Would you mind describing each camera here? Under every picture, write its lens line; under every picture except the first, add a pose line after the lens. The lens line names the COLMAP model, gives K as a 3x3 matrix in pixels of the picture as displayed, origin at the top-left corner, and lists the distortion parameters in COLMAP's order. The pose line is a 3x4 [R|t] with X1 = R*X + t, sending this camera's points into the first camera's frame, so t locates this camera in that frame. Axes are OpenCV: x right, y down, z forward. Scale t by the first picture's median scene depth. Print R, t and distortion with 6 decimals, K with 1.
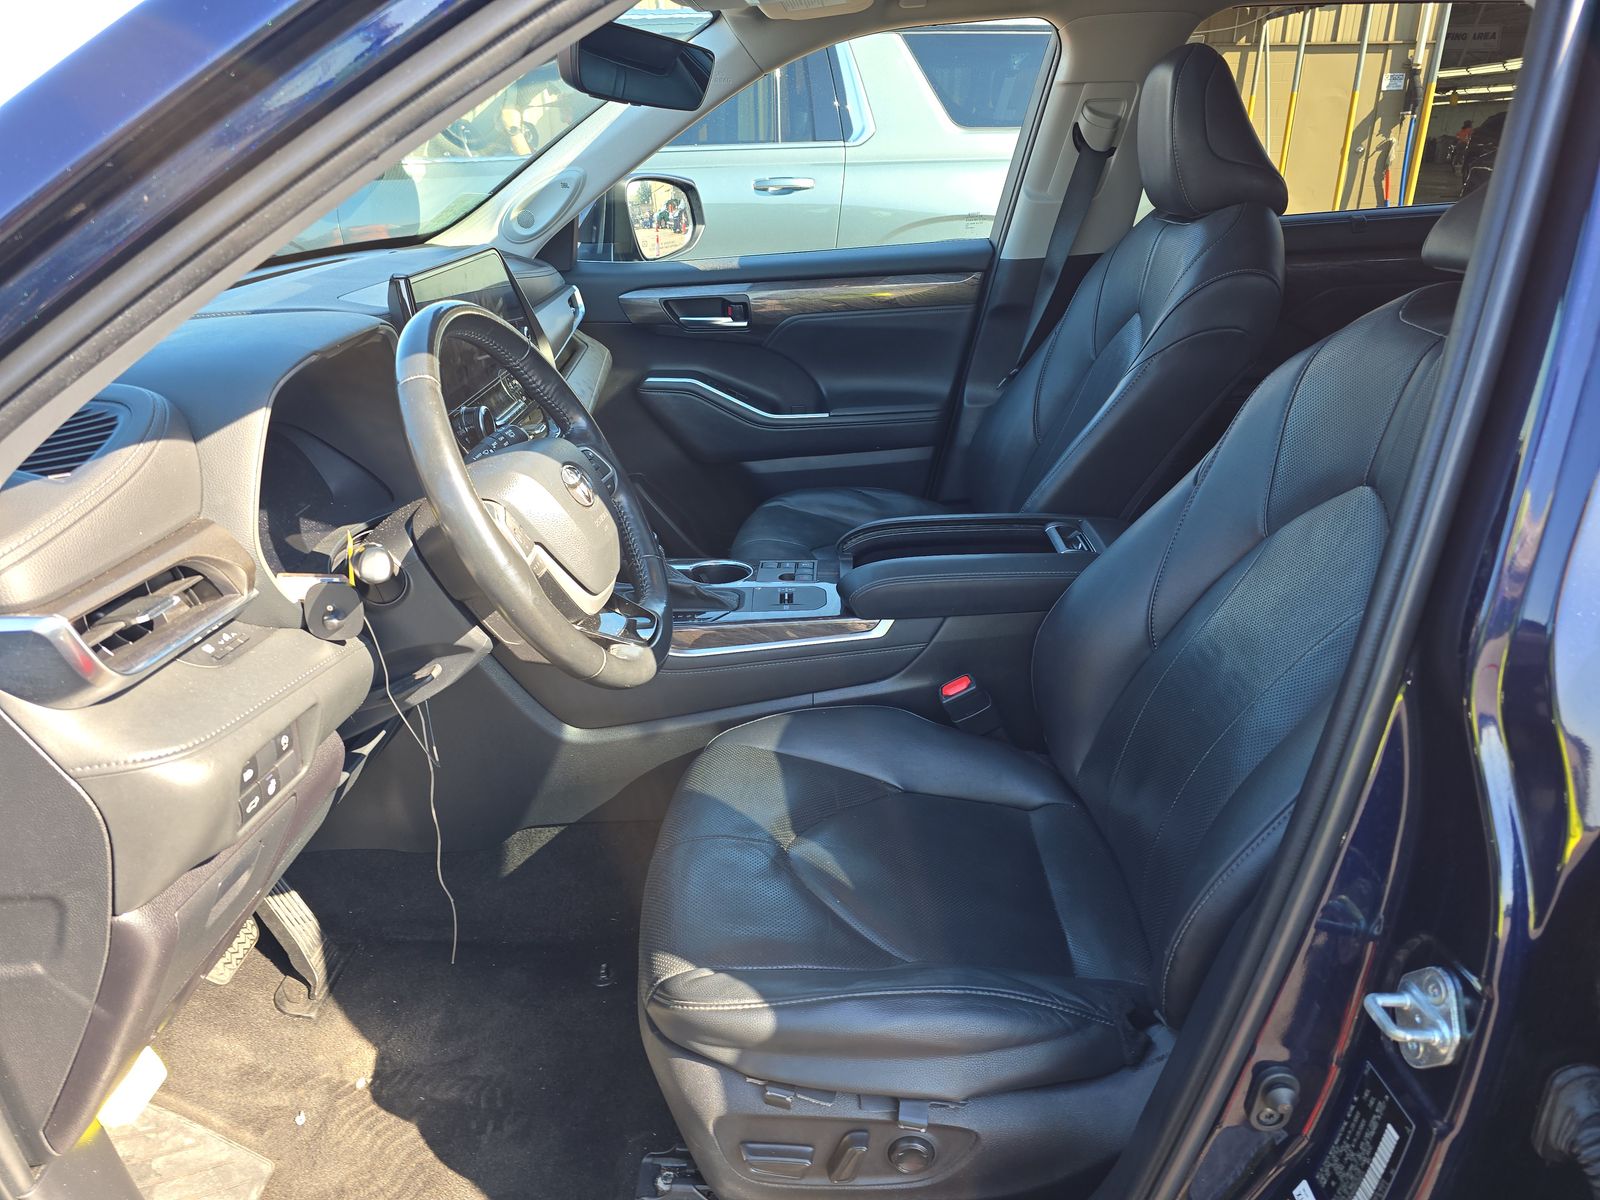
lens RADIAL K [[1083.2, 0, 804.5], [0, 1083.2, 601.9], [0, 0, 1]] dist [0.074695, -0.069742]
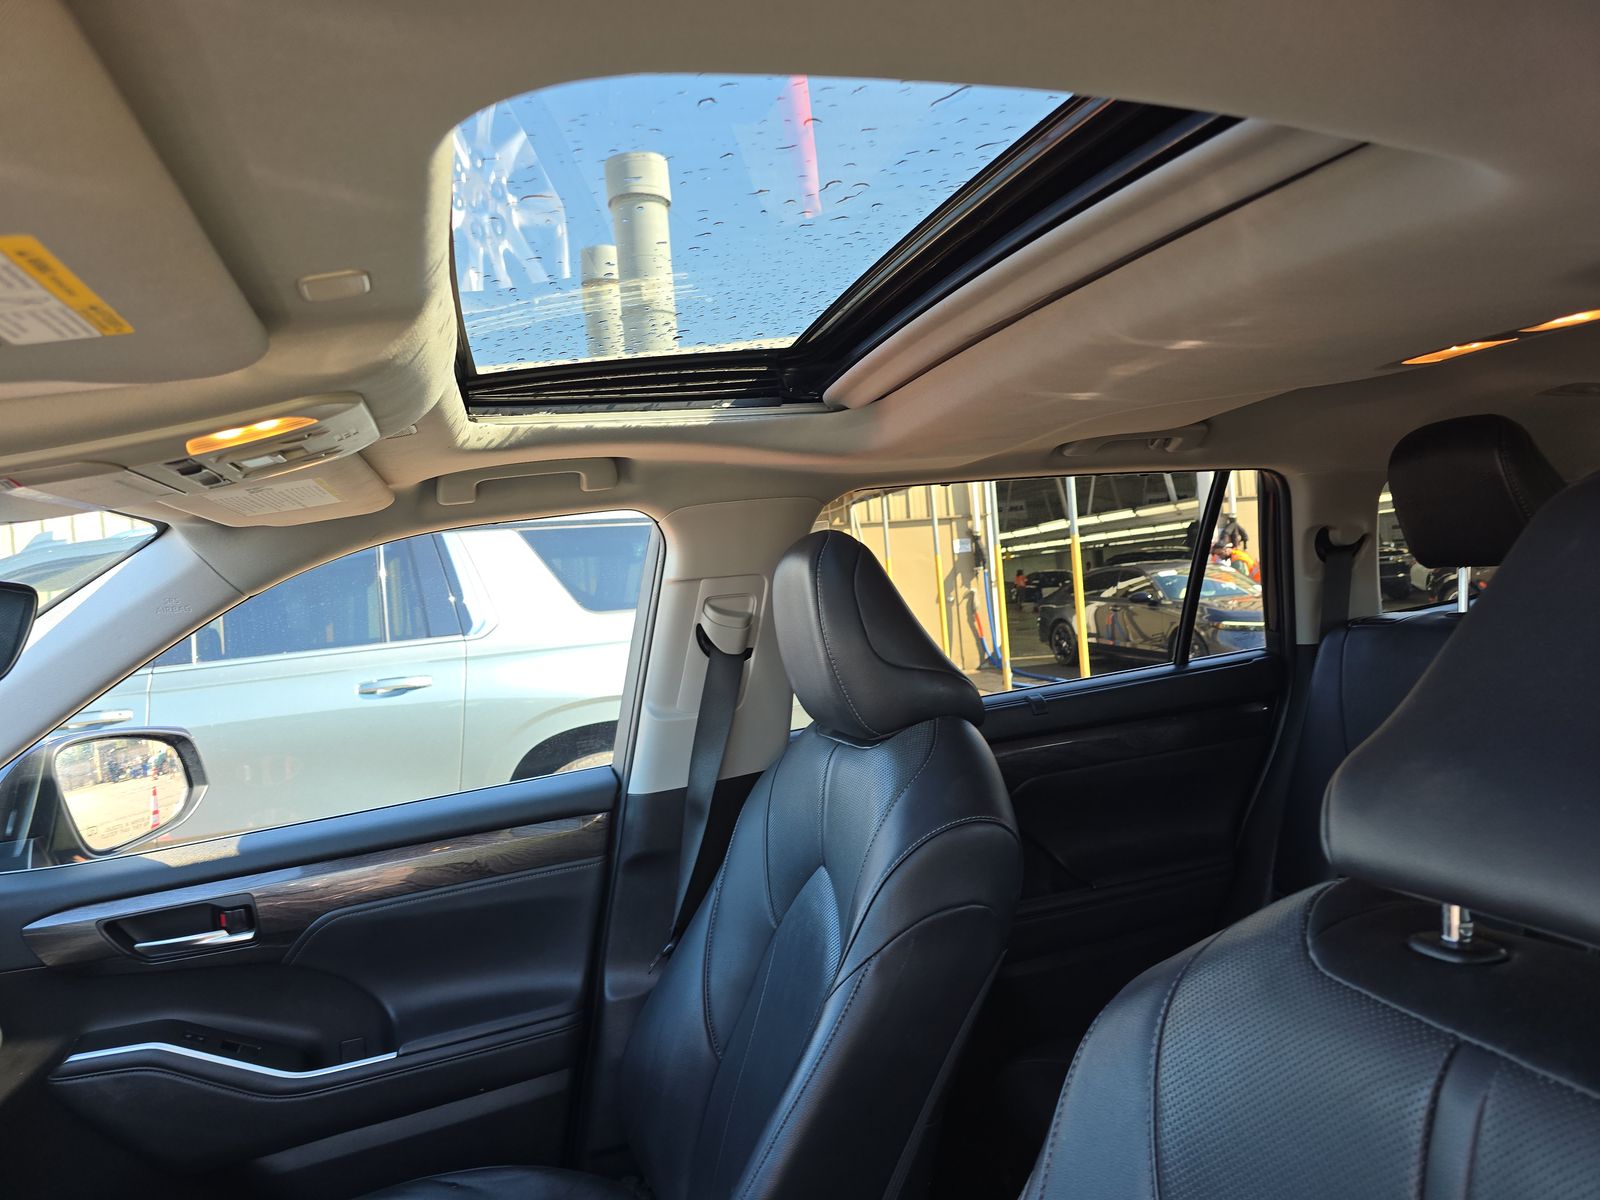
lens RADIAL K [[1073.8, 0, 800.0], [0, 1073.8, 600.0], [0, 0, 1]] dist [-0.002776, -0.001140]
pose [[0.951161, -0.070030, 0.300646, 0.077860], [0.183038, 0.912194, -0.366605, -0.141271], [-0.248574, 0.403730, 0.880462, 0.268666]]
